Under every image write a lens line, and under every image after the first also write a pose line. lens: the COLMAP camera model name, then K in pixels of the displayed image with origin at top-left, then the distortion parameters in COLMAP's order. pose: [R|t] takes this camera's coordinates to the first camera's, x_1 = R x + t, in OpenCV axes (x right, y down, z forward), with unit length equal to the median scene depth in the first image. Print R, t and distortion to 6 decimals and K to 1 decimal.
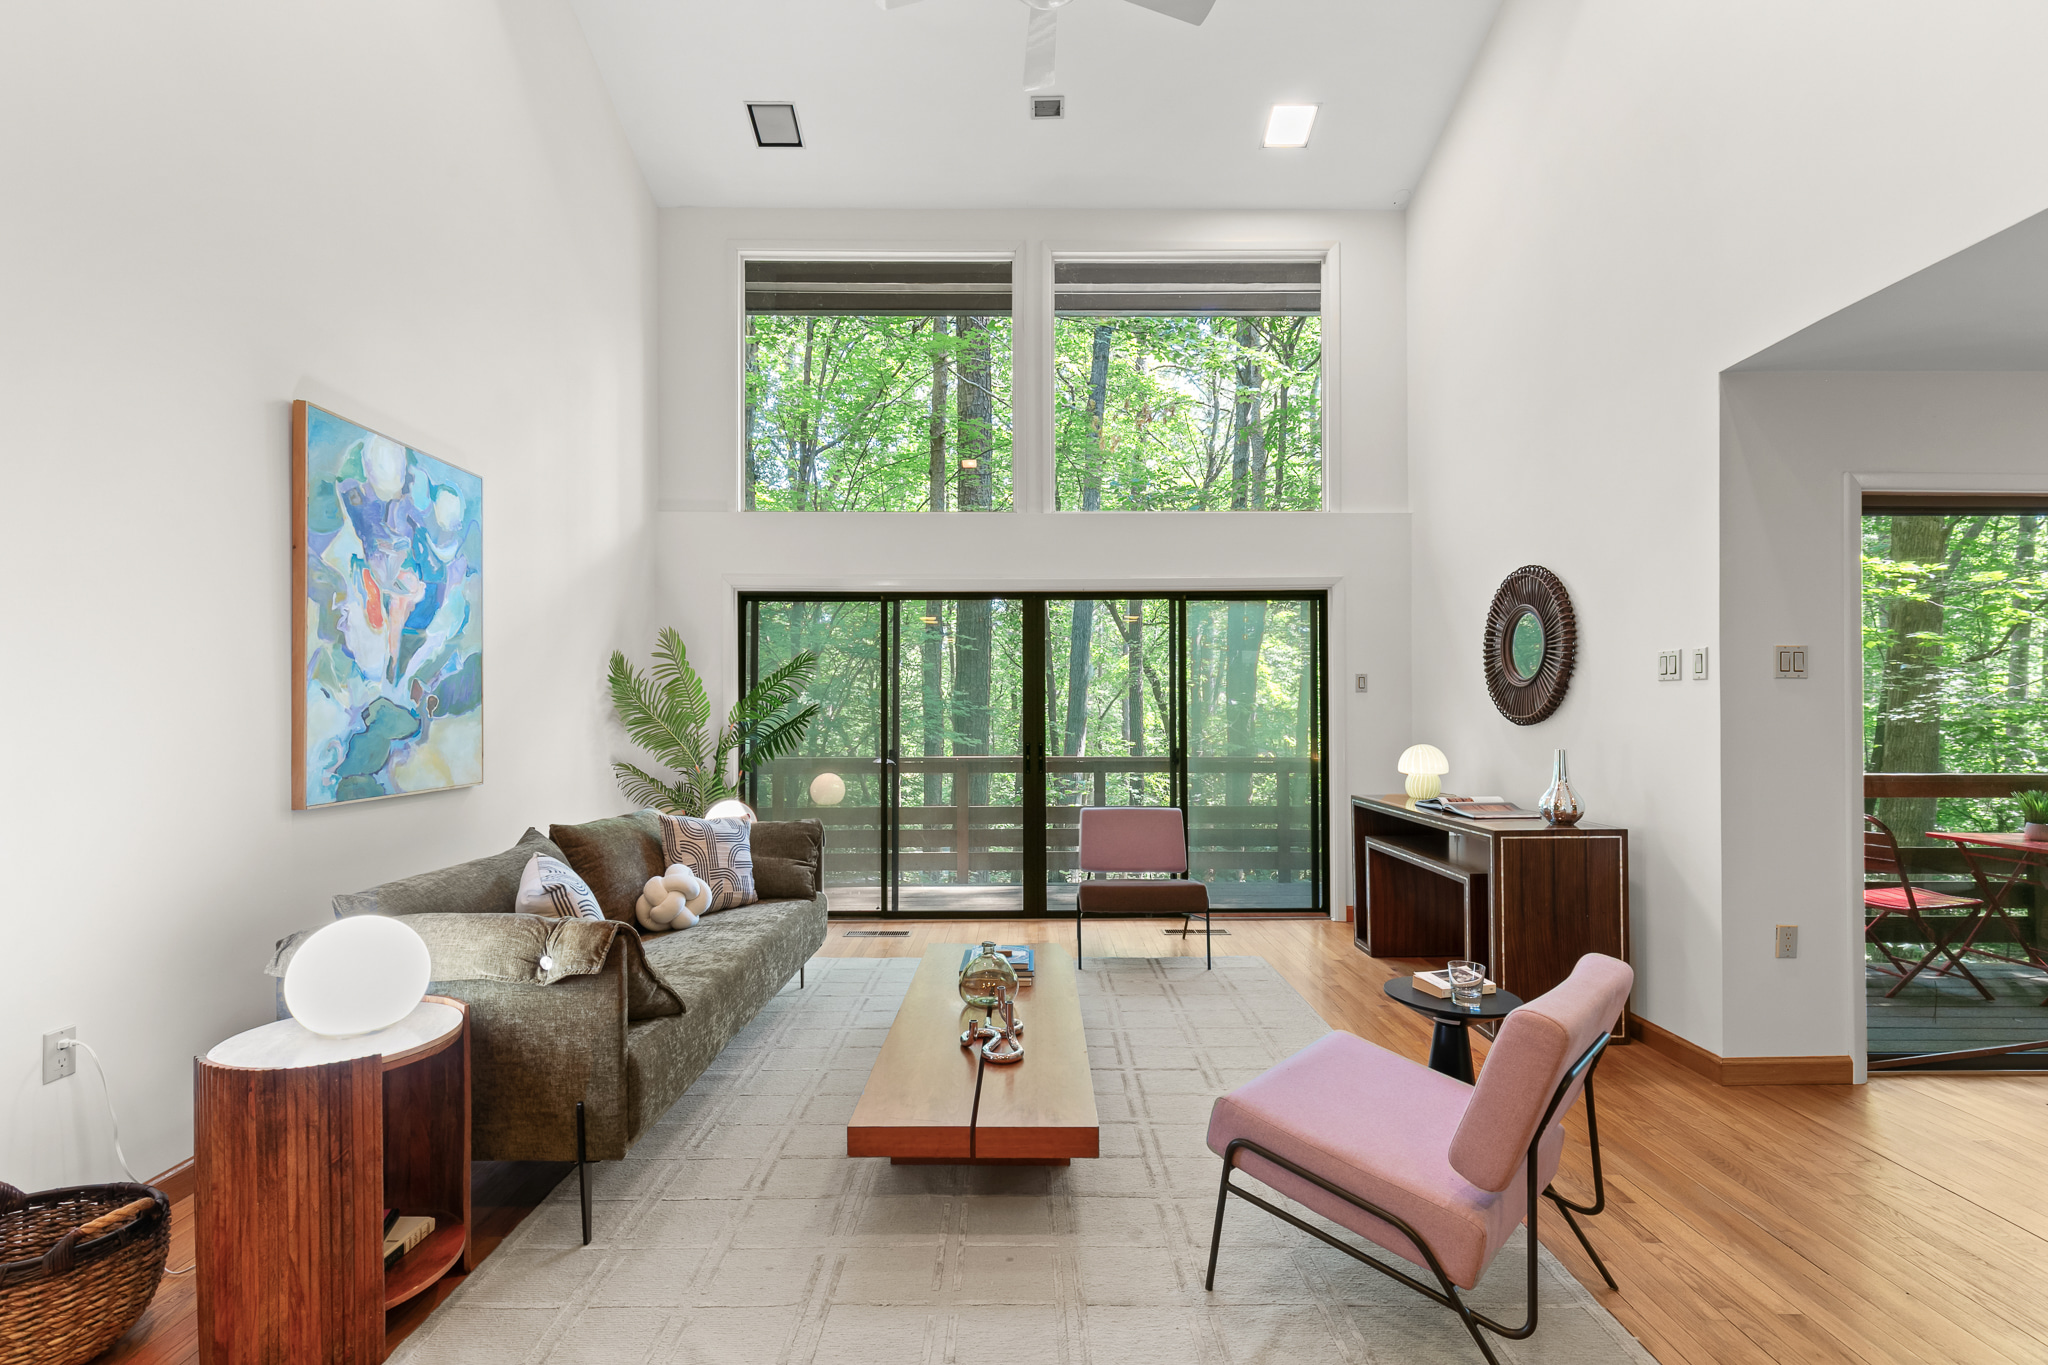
lens RADIAL K [[931.9, 0, 1025.9], [0, 931.9, 705.5], [0, 0, 1]] dist [0.008876, -0.001941]
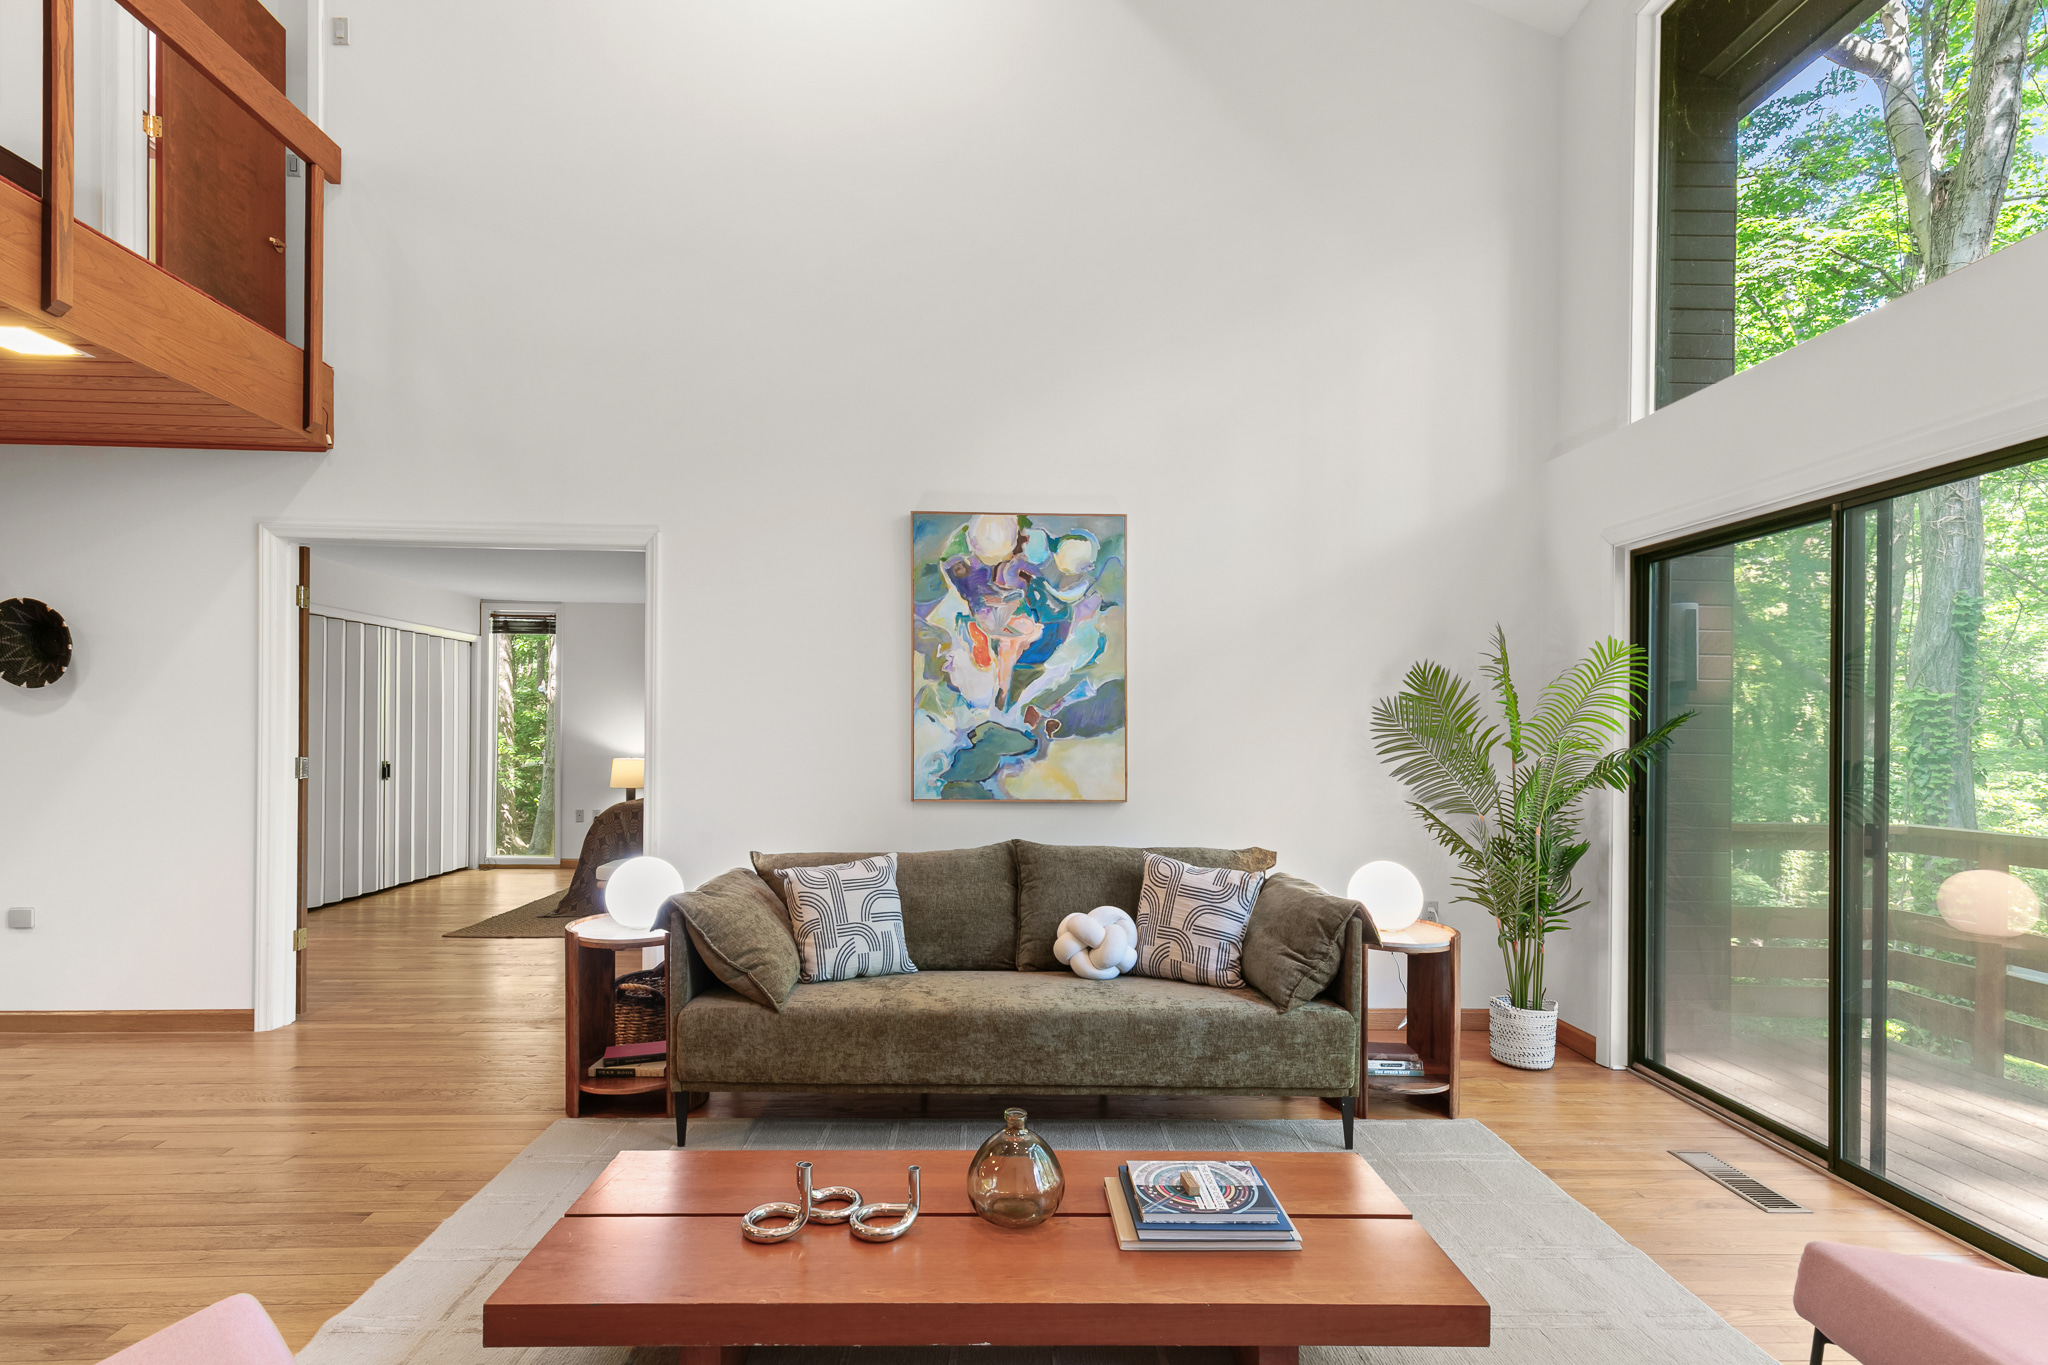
lens RADIAL K [[931.9, 0, 1028.5], [0, 931.9, 732.8], [0, 0, 1]] dist [0.008876, -0.001941]
pose [[0.033105, 0.001169, -0.999451, 0.471315], [-0.002953, 0.999995, 0.001072, 0.004338], [0.999448, 0.002916, 0.033108, 0.834263]]
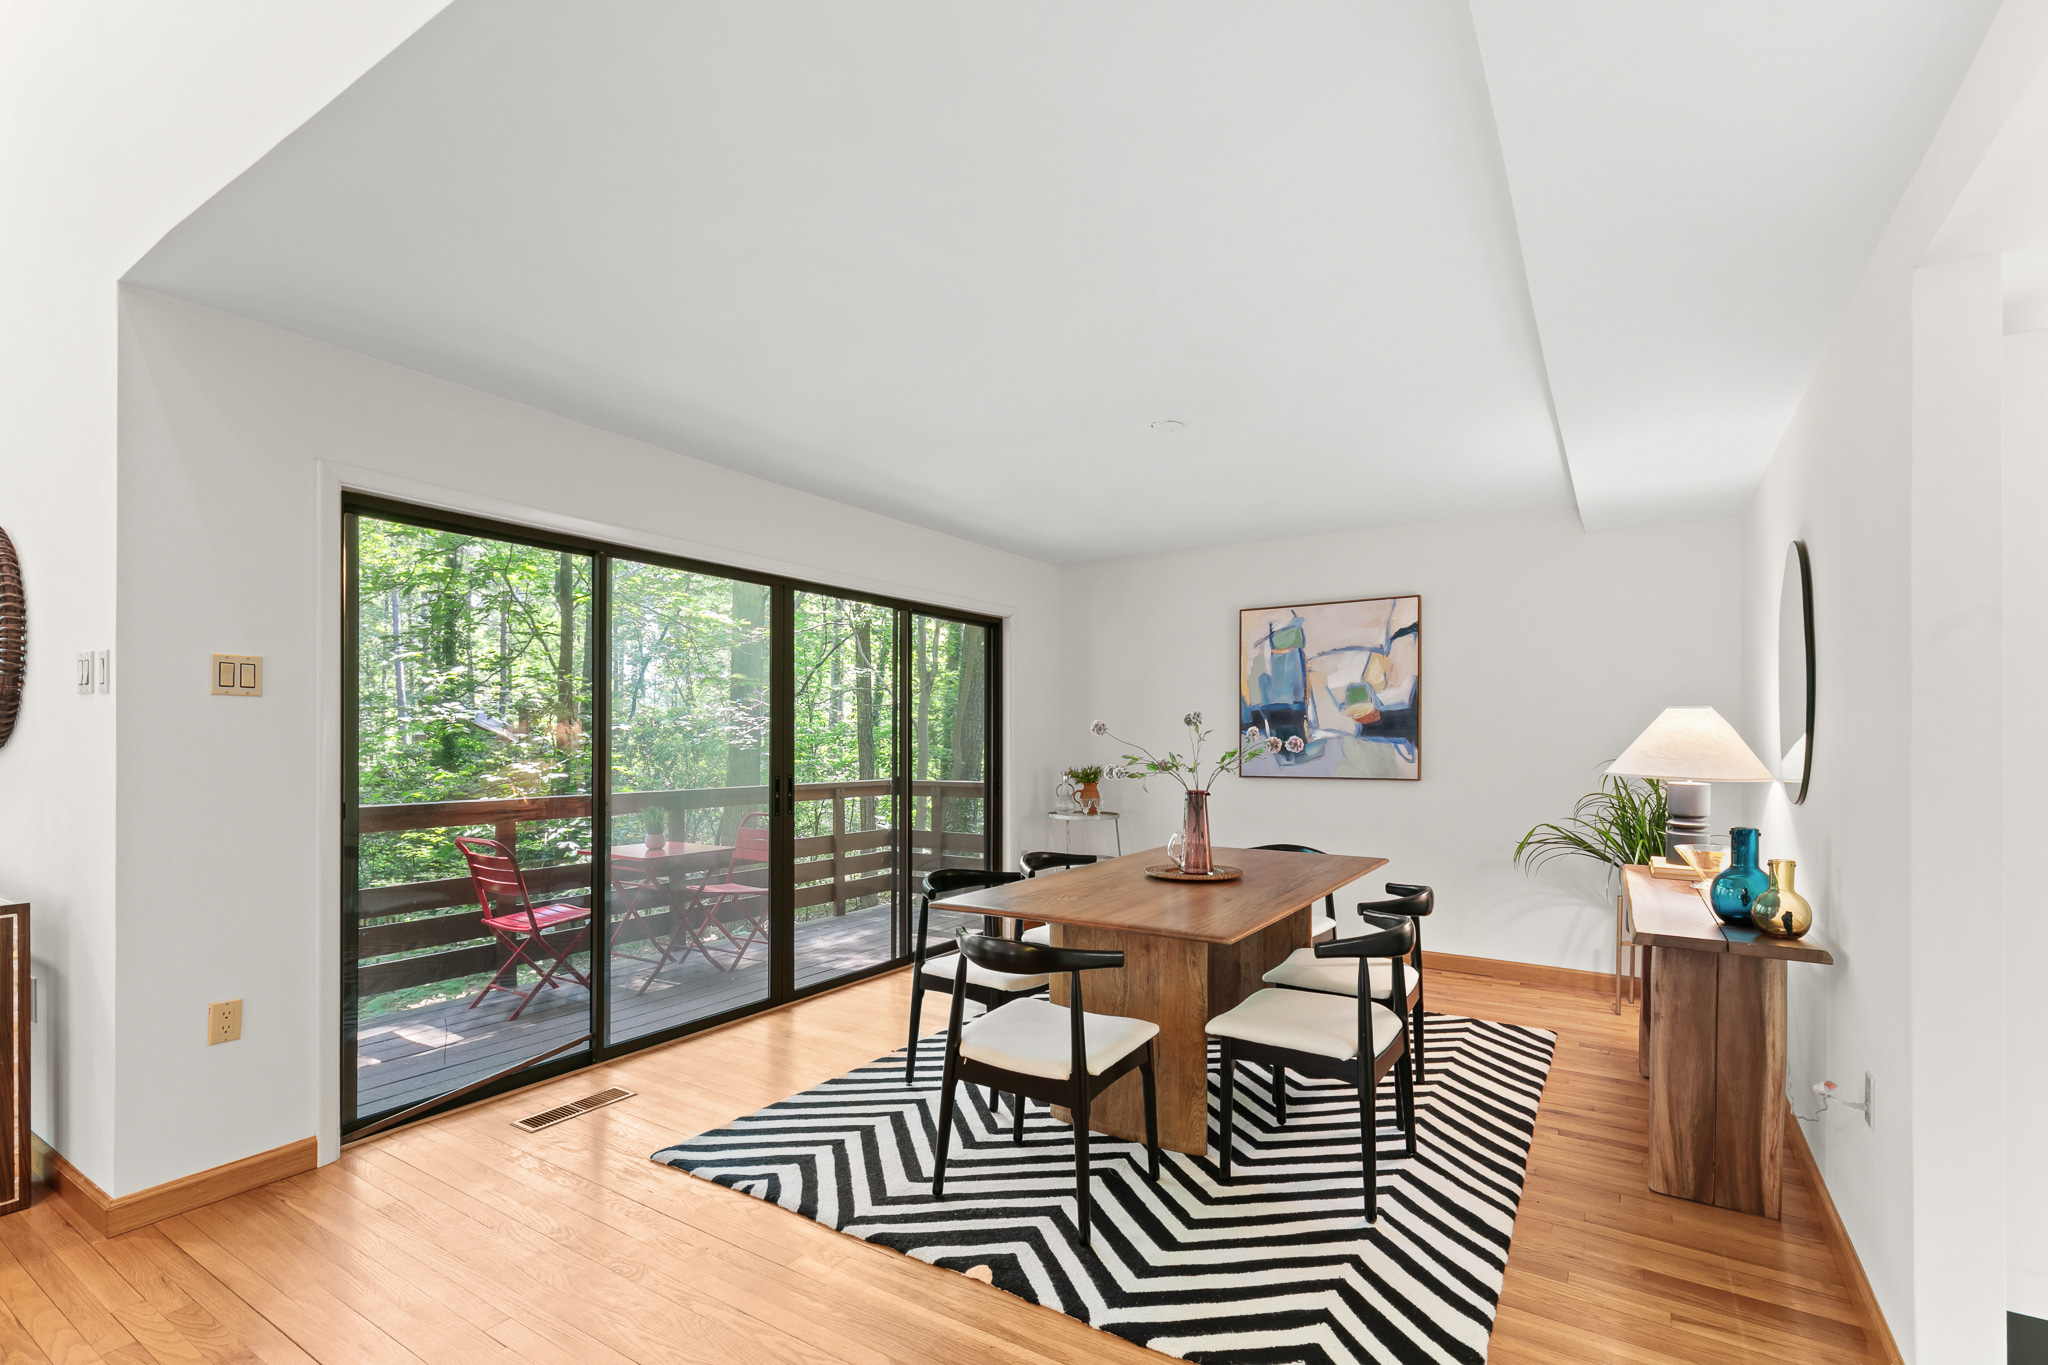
lens RADIAL K [[931.9, 0, 1027.2], [0, 931.9, 747.6], [0, 0, 1]] dist [0.008876, -0.001941]
pose [[0.547011, -0.004834, 0.837112, 0.423549], [-0.010022, 0.999874, 0.012322, -0.001405], [-0.837066, -0.015130, 0.546893, -0.012799]]
